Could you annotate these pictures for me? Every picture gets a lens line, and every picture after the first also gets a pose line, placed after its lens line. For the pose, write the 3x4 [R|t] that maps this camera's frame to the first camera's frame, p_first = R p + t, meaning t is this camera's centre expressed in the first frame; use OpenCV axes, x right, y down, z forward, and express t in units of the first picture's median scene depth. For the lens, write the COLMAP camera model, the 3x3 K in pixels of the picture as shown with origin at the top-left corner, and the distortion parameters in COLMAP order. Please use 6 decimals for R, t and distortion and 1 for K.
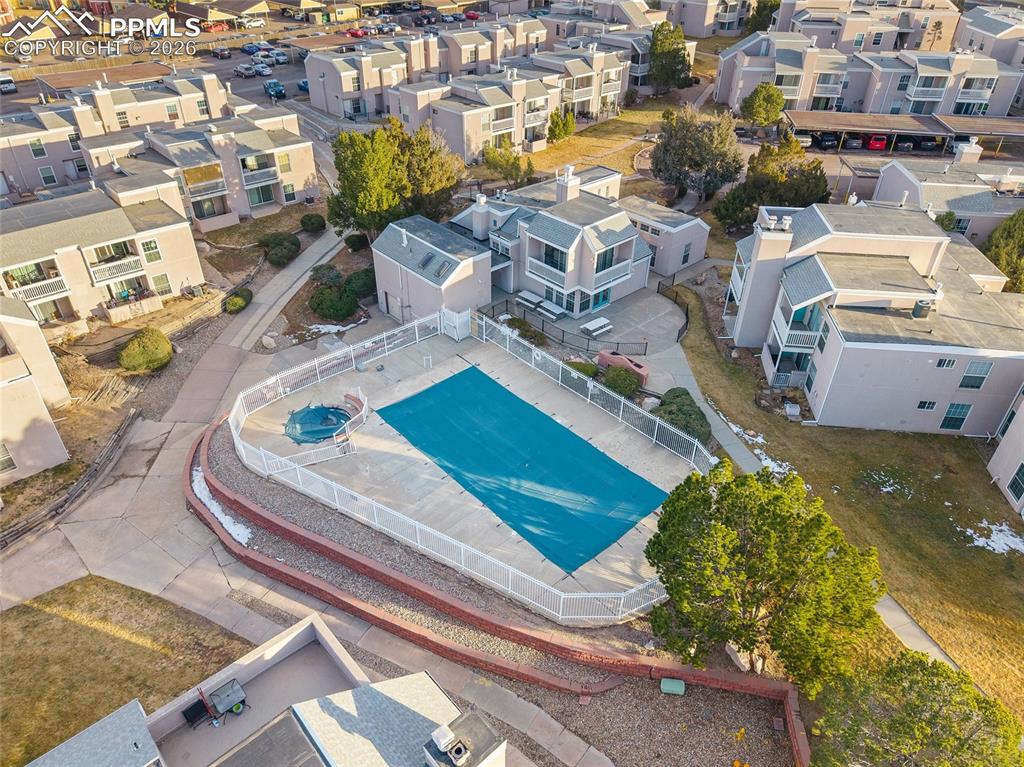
lens RADIAL K [[696.3, 0, 509.1], [0, 696.3, 384.0], [0, 0, 1]] dist [0.053282, -0.057134]
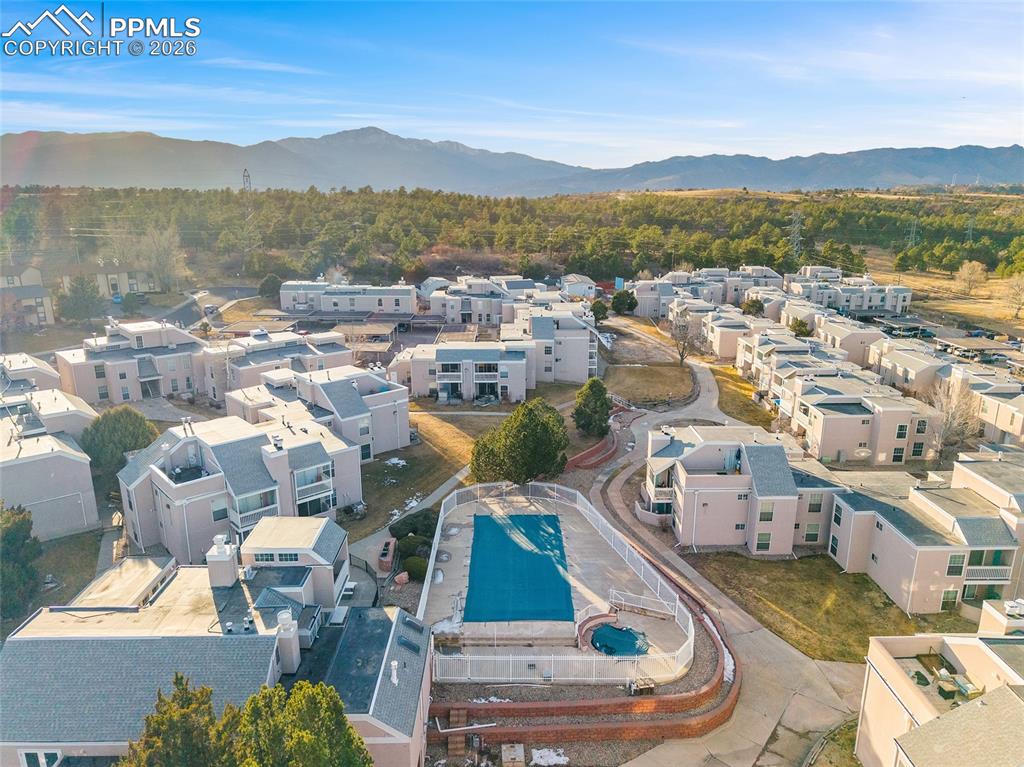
lens RADIAL K [[683.5, 0, 519.4], [0, 683.5, 385.6], [0, 0, 1]] dist [0.049414, -0.058737]
pose [[-0.756242, -0.174262, 0.630659, -0.807788], [0.373651, 0.676223, 0.634908, -1.019650], [-0.537106, 0.715790, -0.446274, 1.342799]]
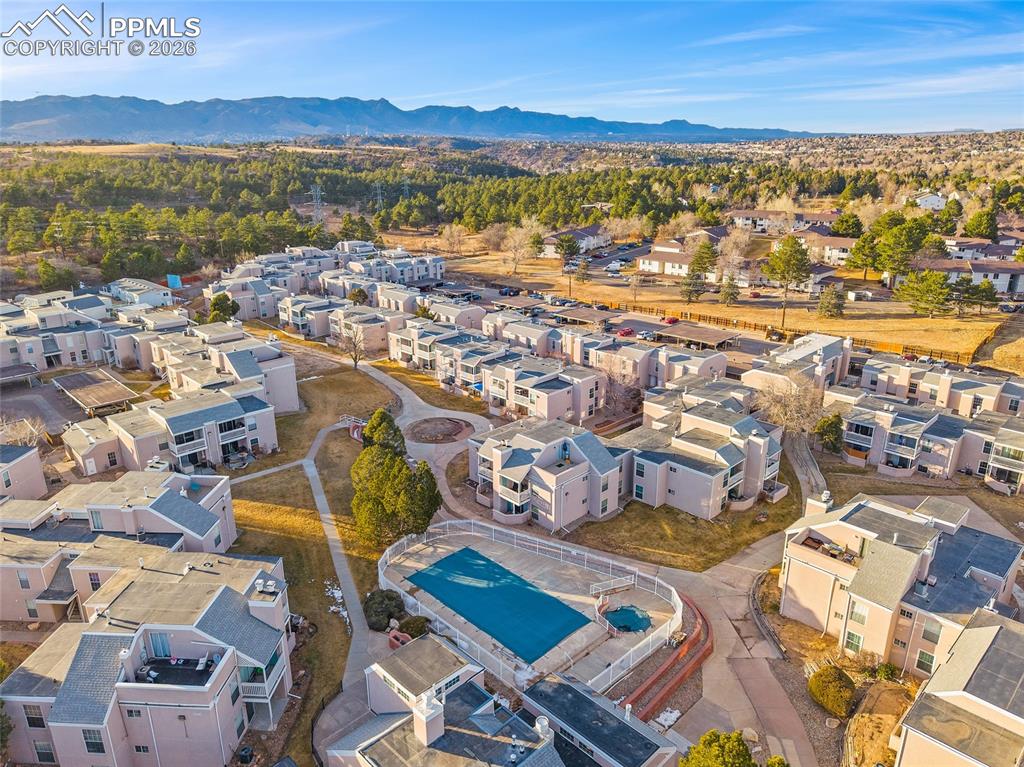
lens RADIAL K [[696.3, 0, 509.1], [0, 696.3, 384.0], [0, 0, 1]] dist [0.053282, -0.057134]
pose [[-0.998870, 0.017752, -0.044088, 0.031037], [-0.025077, 0.591133, 0.806184, -1.466316], [0.040373, 0.806379, -0.590020, 1.525534]]
